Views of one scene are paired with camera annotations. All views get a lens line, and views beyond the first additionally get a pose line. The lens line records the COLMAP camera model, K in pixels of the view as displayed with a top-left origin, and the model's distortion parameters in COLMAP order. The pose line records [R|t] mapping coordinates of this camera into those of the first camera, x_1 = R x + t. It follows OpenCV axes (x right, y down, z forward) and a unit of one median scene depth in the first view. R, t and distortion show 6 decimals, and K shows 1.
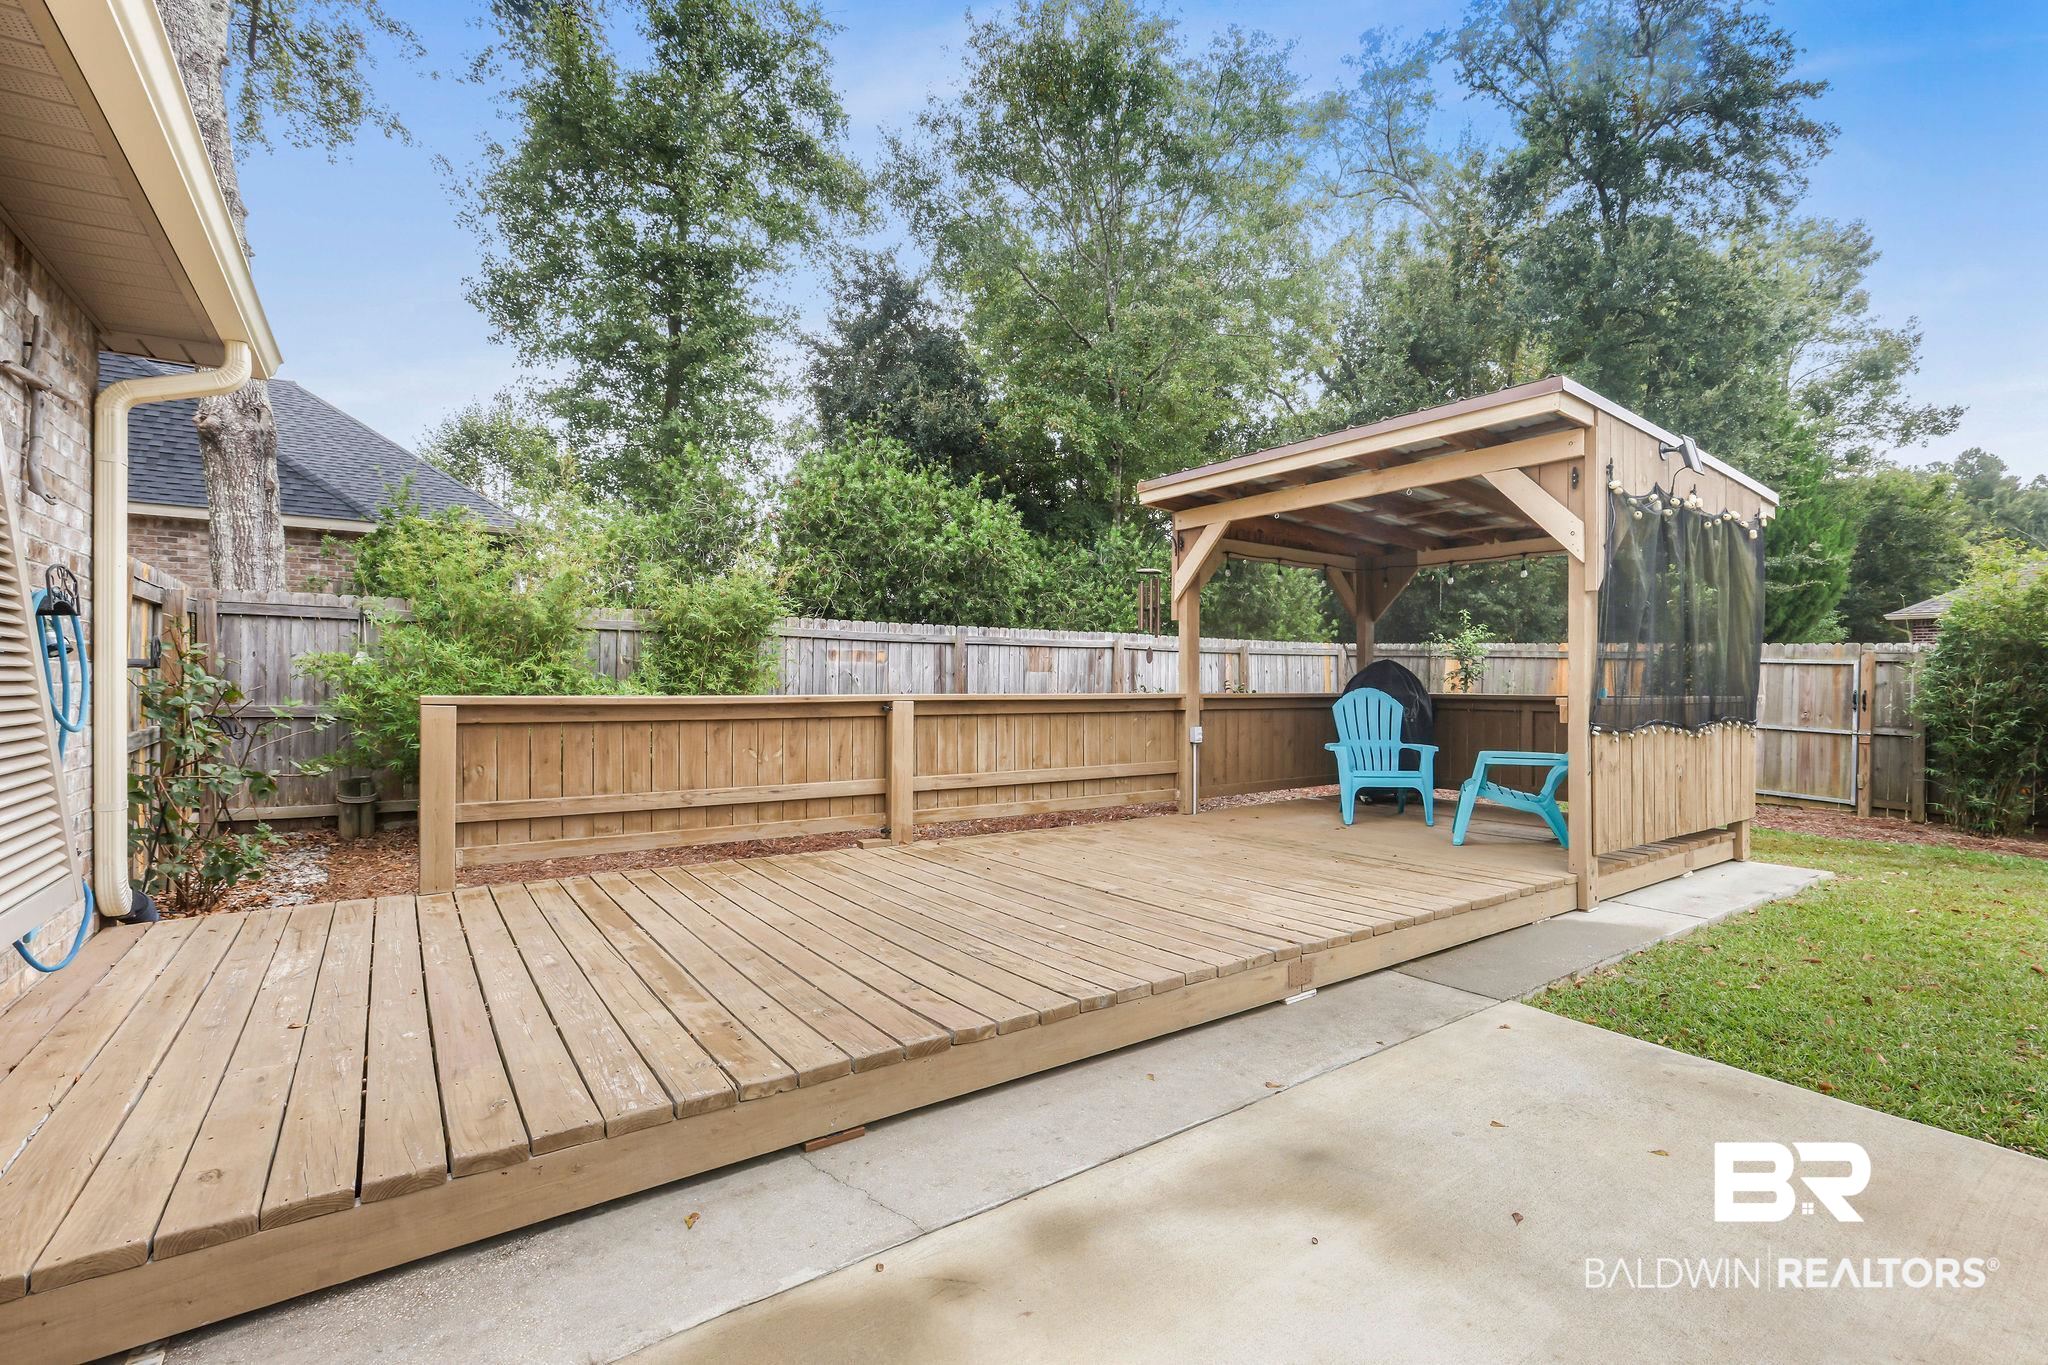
lens RADIAL K [[920.8, 0, 1038.4], [0, 920.8, 680.0], [0, 0, 1]] dist [-0.040980, 0.016203]
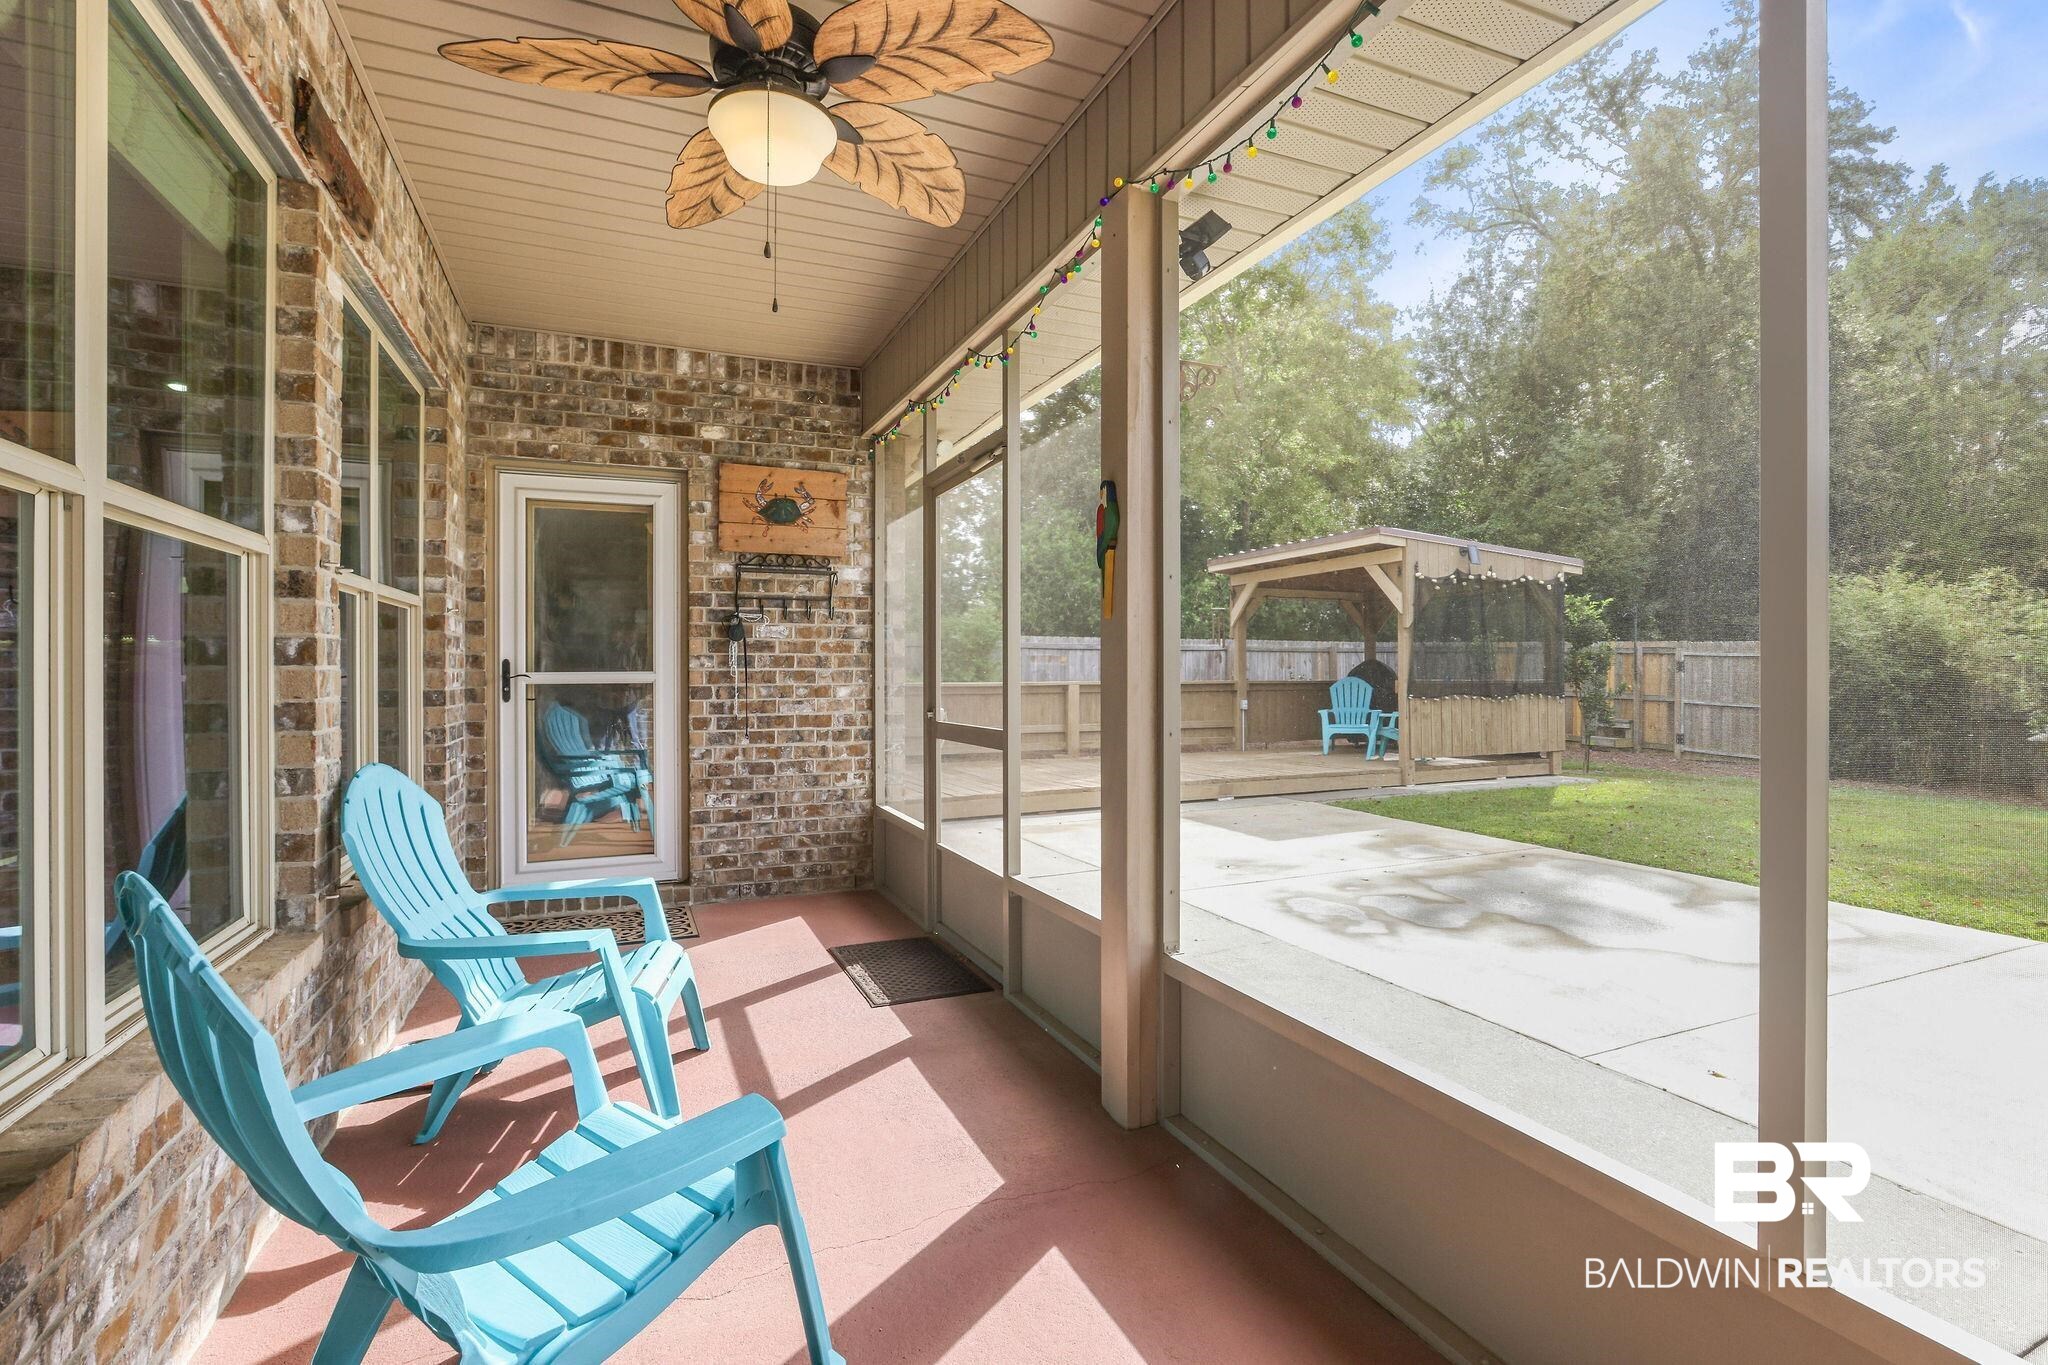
lens RADIAL K [[939.0, 0, 1024.0], [0, 939.0, 682.5], [0, 0, 1]] dist [-0.059973, 0.023694]
pose [[0.976760, -0.006557, -0.214235, 0.143190], [0.008665, 0.999923, 0.008900, -0.000824], [0.214160, -0.010549, 0.976742, -0.784441]]
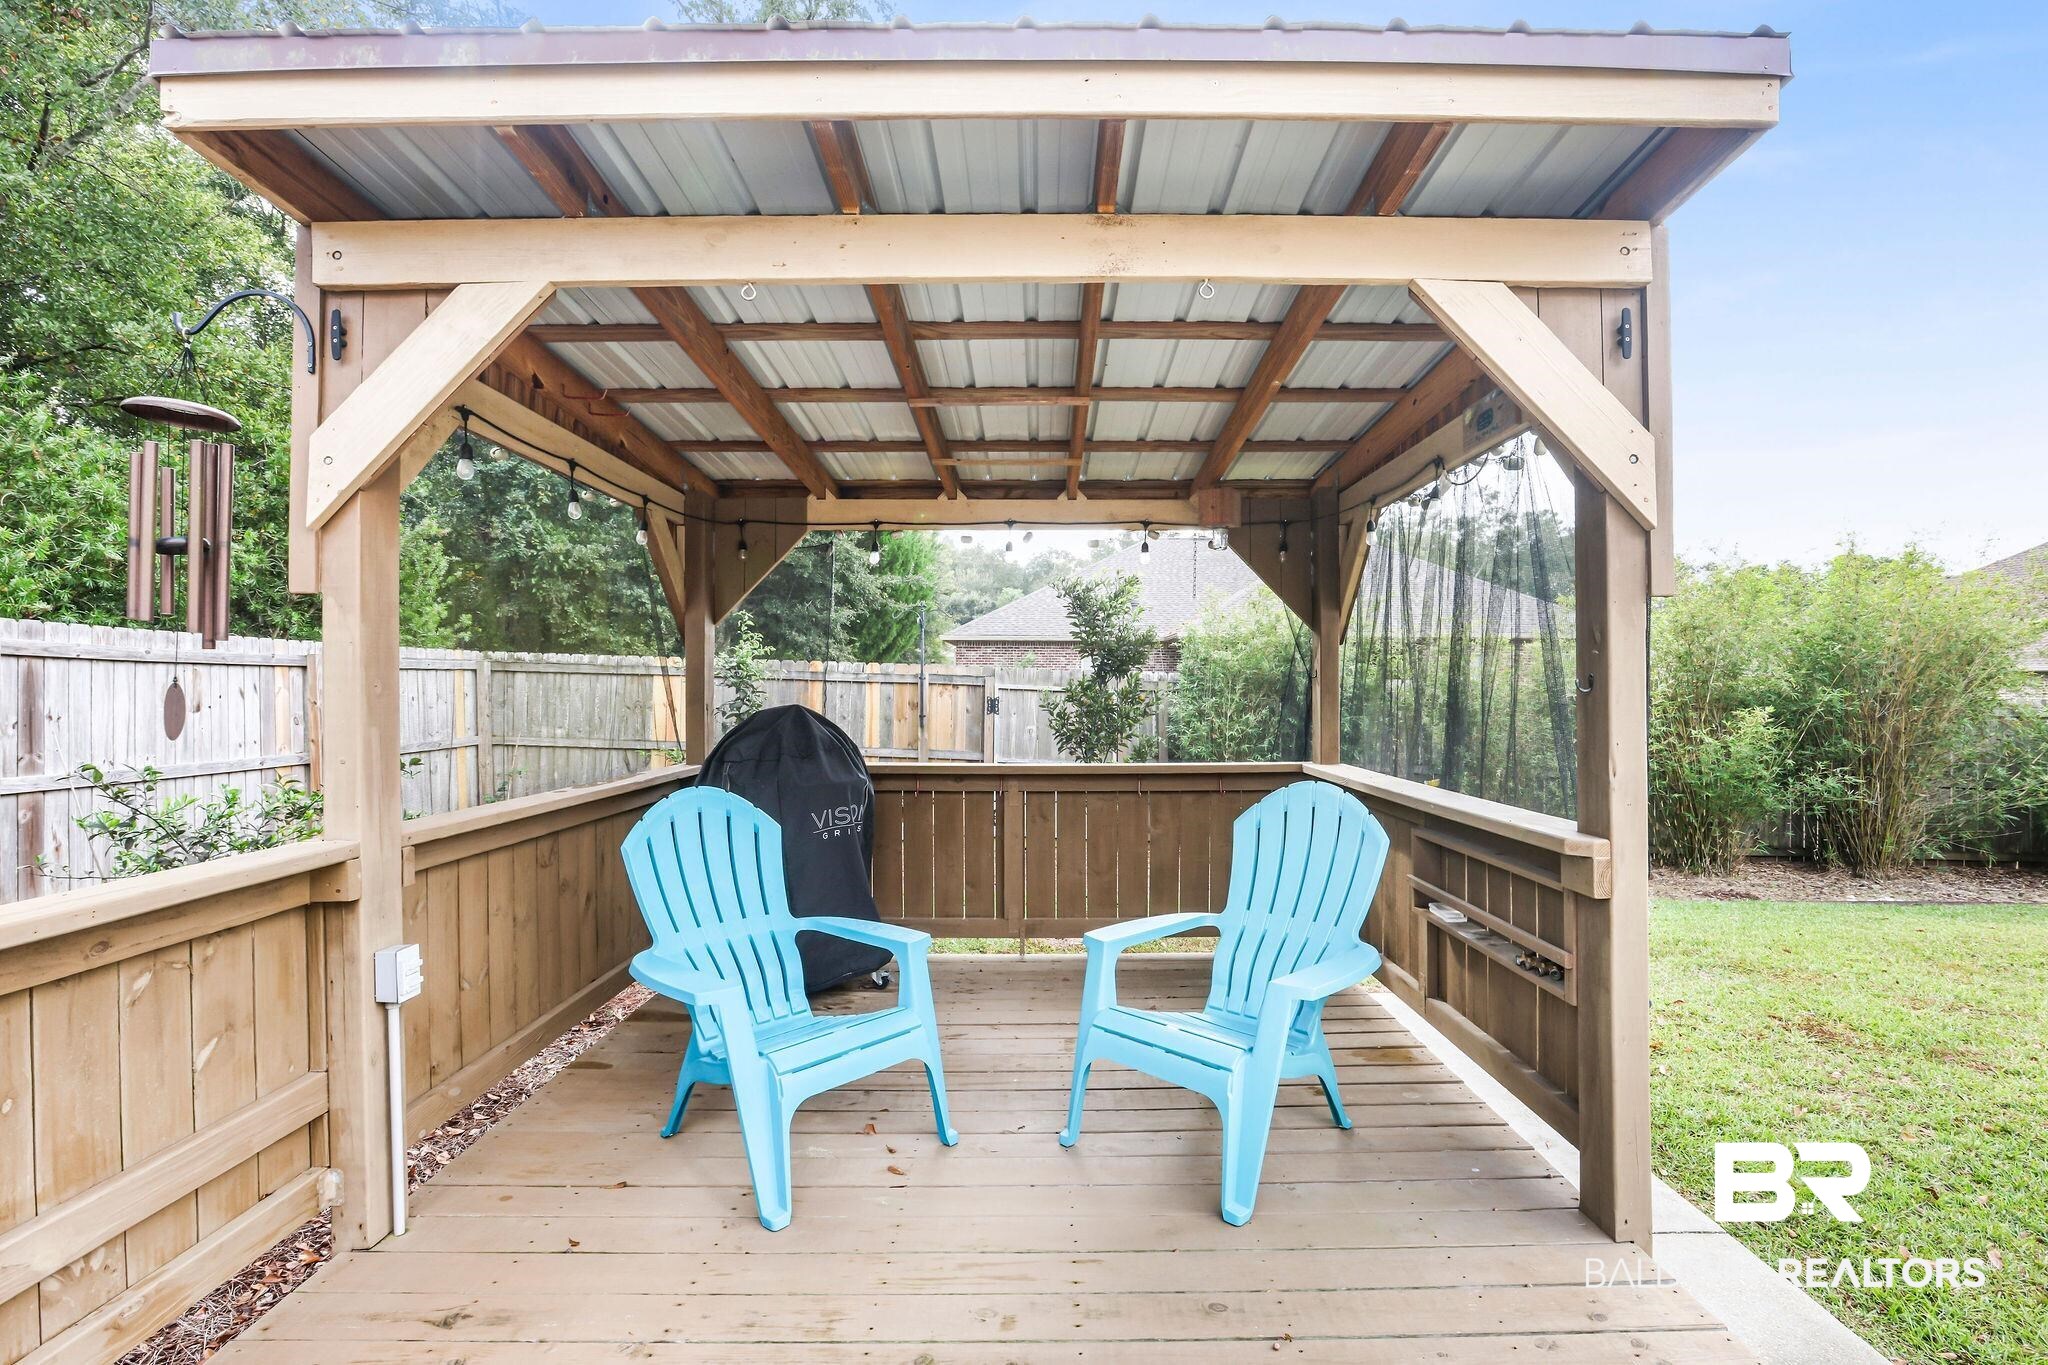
lens RADIAL K [[939.0, 0, 1024.0], [0, 939.0, 682.5], [0, 0, 1]] dist [-0.059973, 0.023694]
pose [[0.576244, 0.000354, 0.817278, 0.043352], [0.000756, 0.999999, -0.000966, -0.035265], [-0.817278, 0.001174, 0.576243, 0.649780]]
